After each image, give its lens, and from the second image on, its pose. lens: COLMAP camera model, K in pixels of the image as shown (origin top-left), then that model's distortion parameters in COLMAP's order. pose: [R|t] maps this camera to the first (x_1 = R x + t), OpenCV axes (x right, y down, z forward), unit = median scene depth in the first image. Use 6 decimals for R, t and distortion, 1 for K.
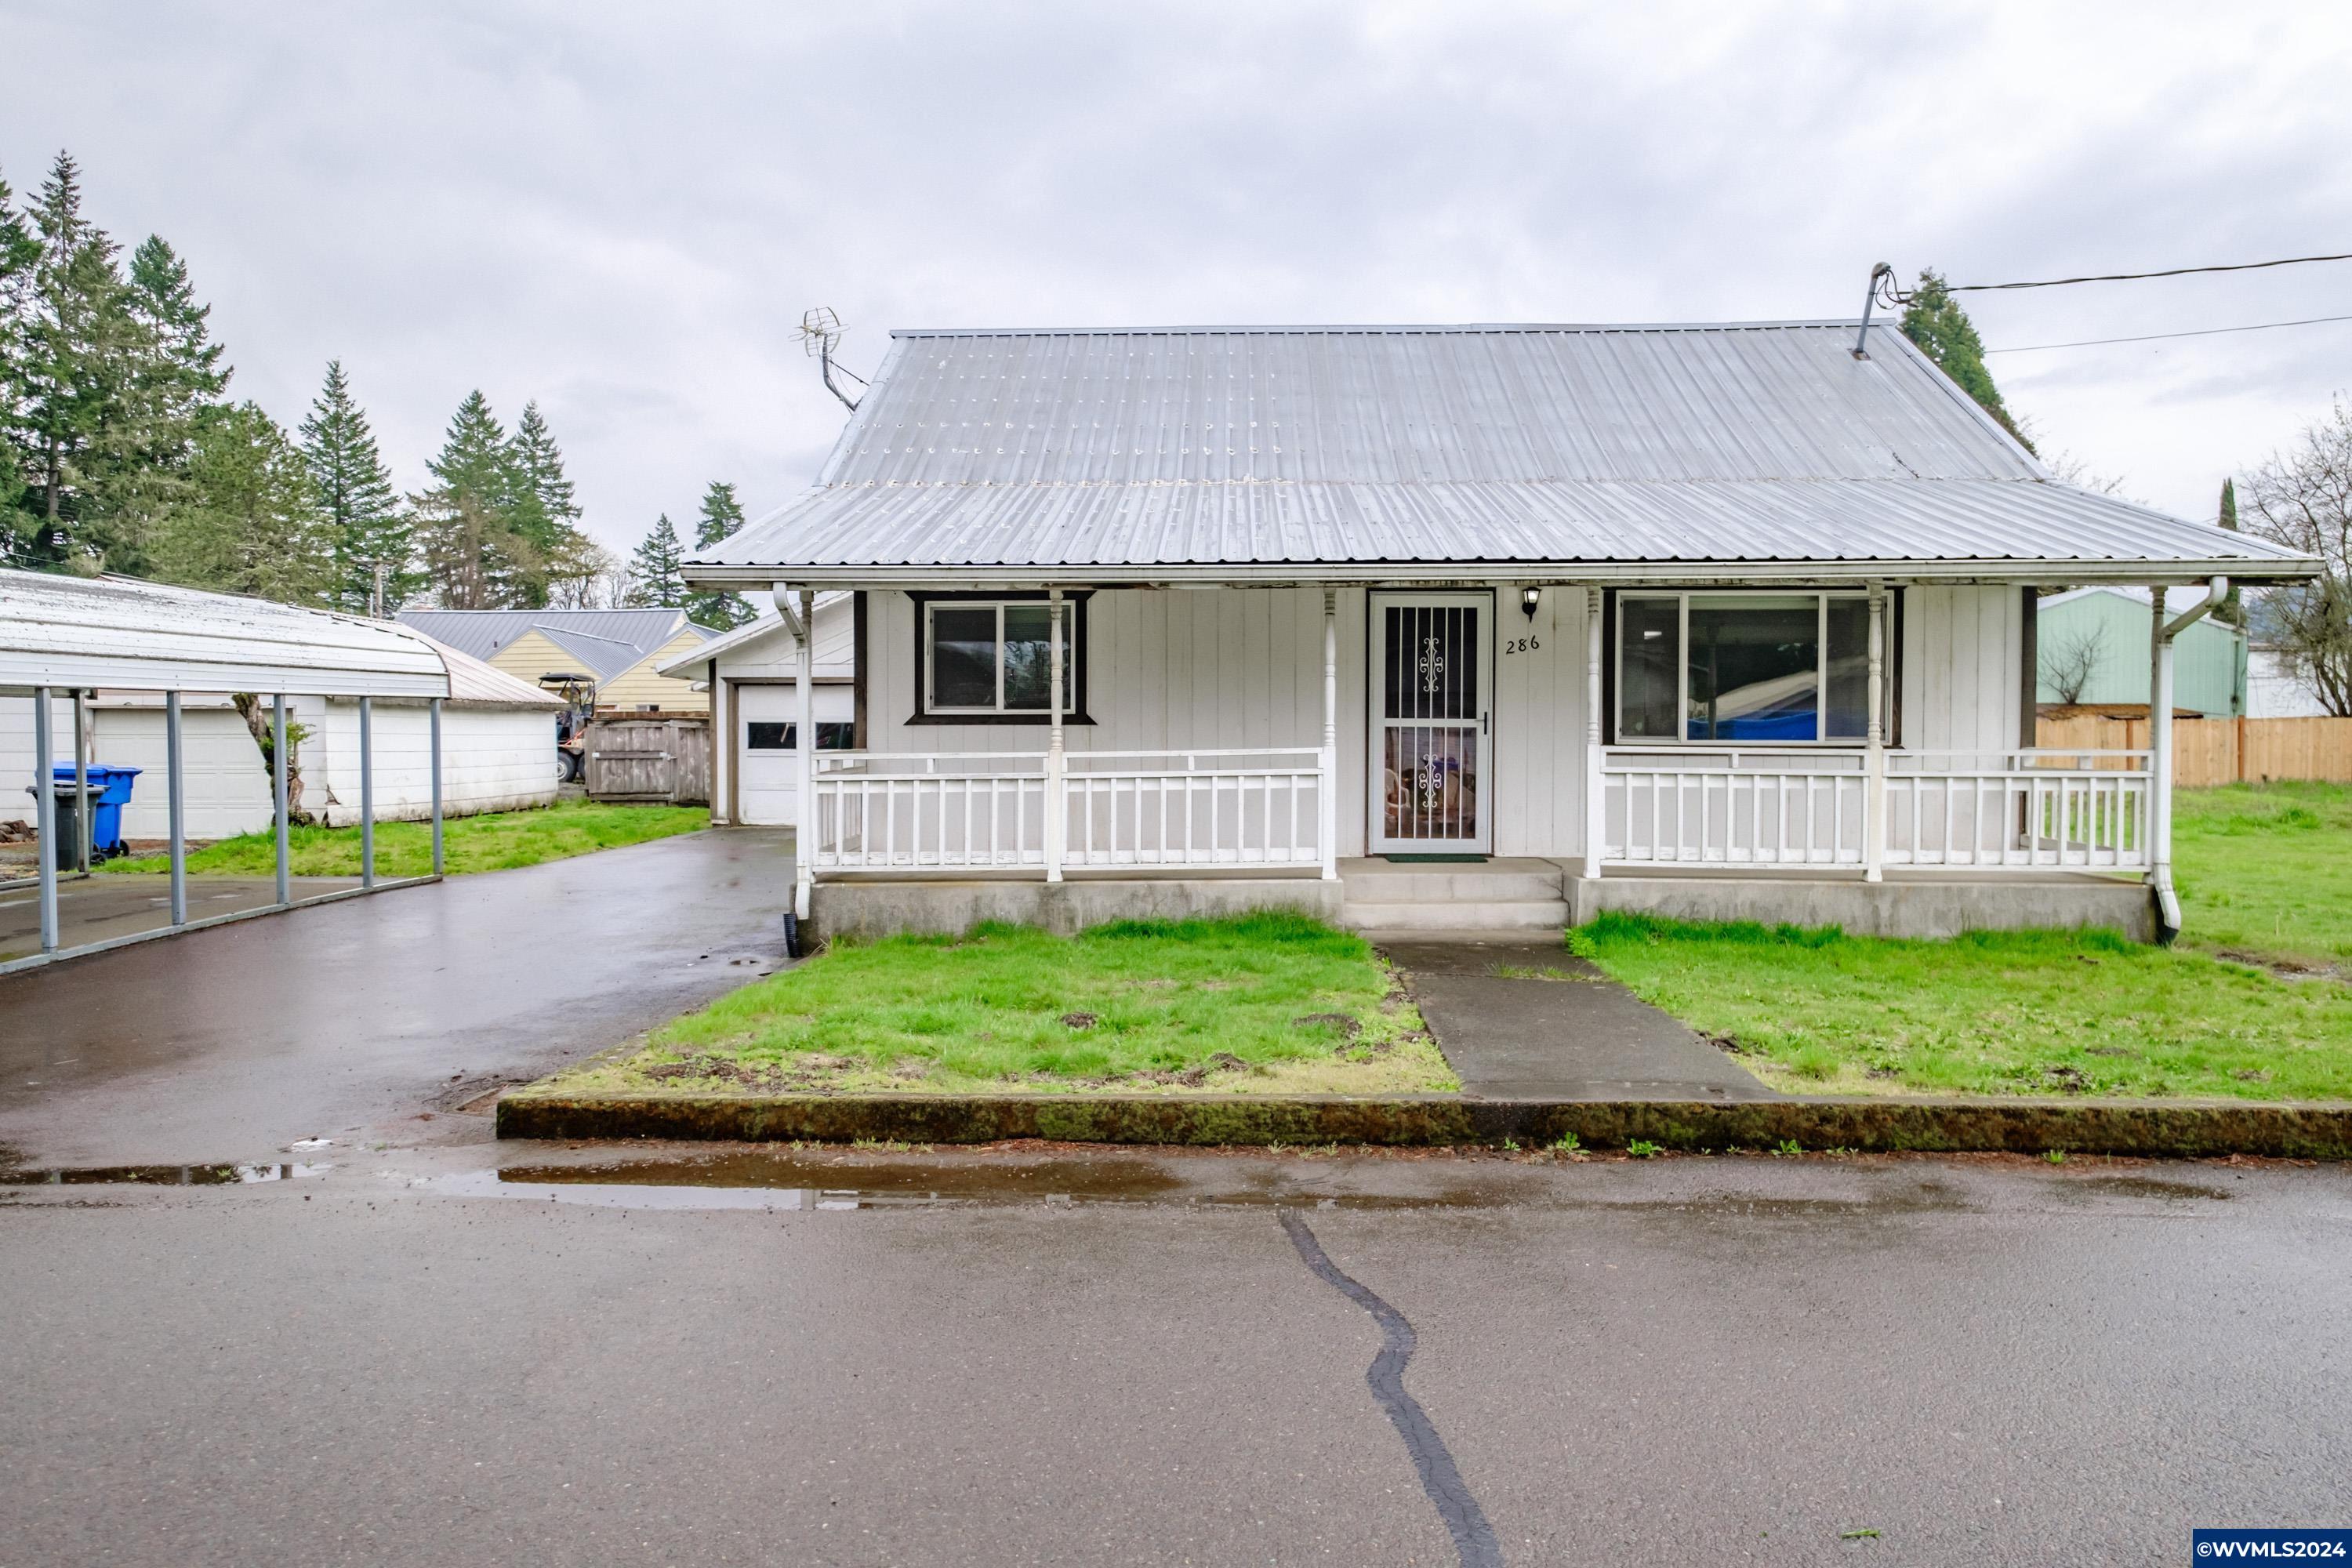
lens RADIAL K [[1420.2, 0, 1169.1], [0, 1420.2, 777.3], [0, 0, 1]] dist [-0.006728, -0.000457]
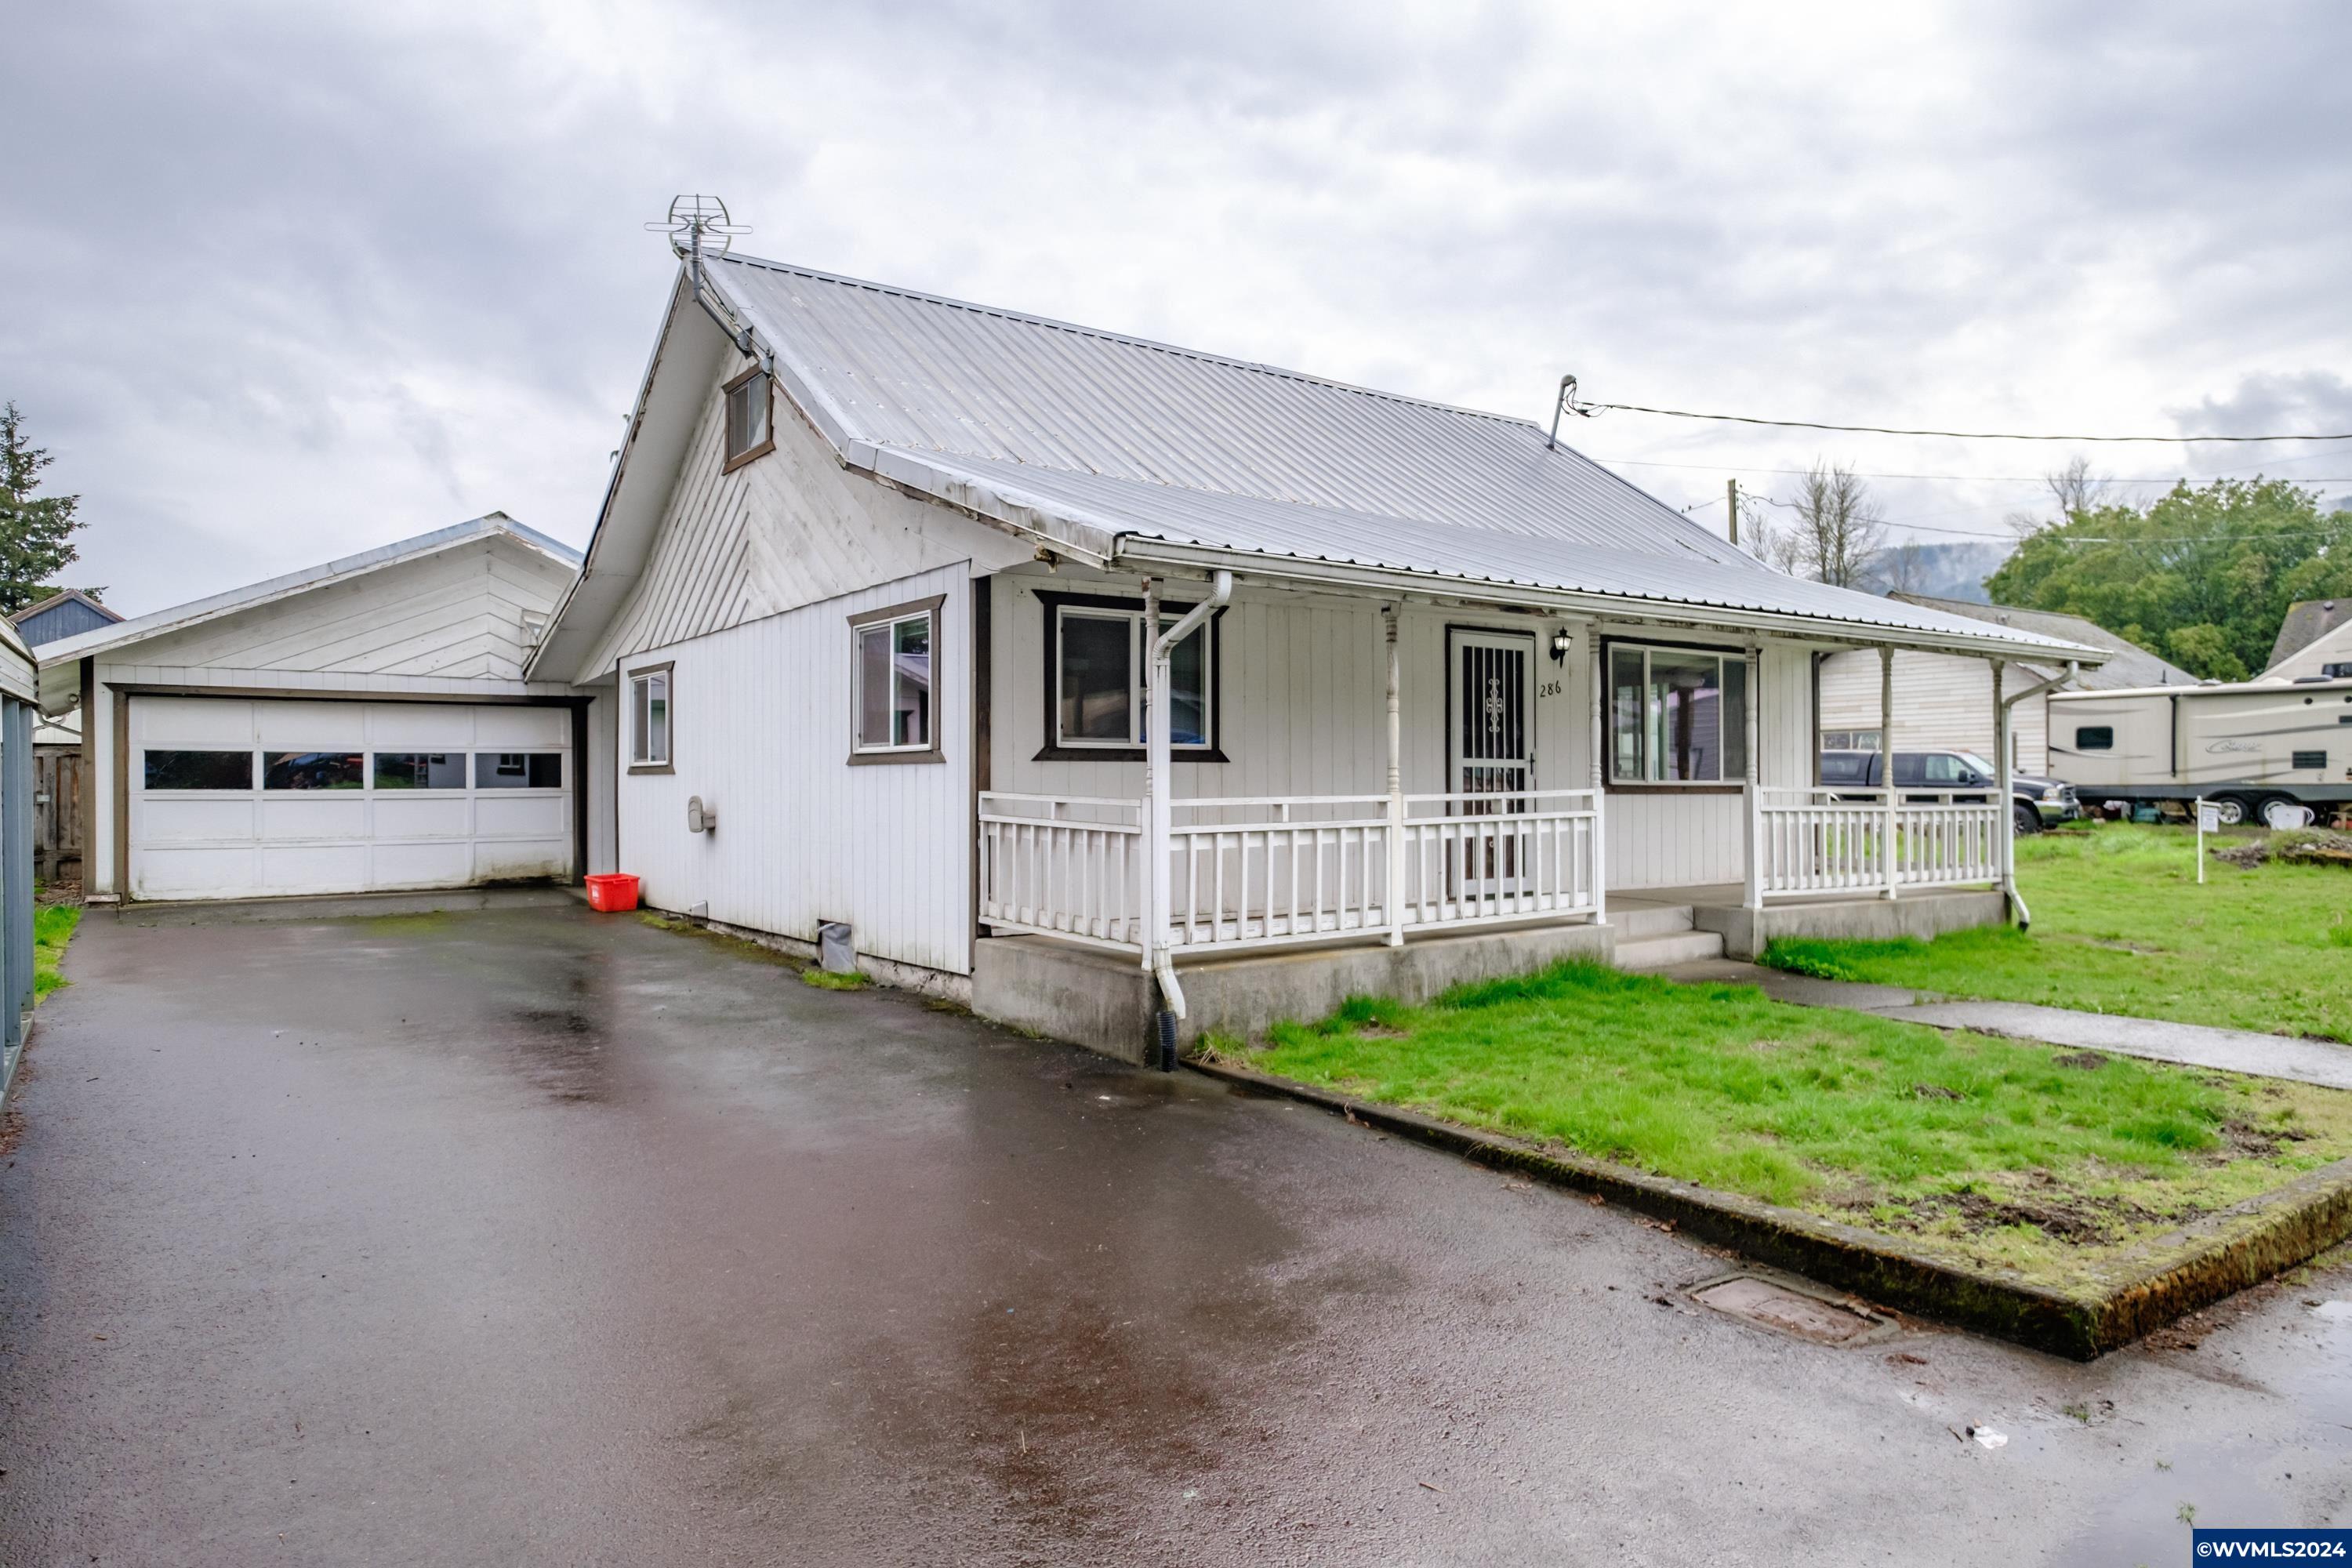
lens RADIAL K [[1420.2, 0, 1173.6], [0, 1420.2, 779.7], [0, 0, 1]] dist [-0.006728, -0.000457]
pose [[0.806416, 0.001400, 0.591347, -0.591135], [0.012965, 0.999715, -0.020047, -0.009643], [-0.591207, 0.023833, 0.806168, 0.326803]]
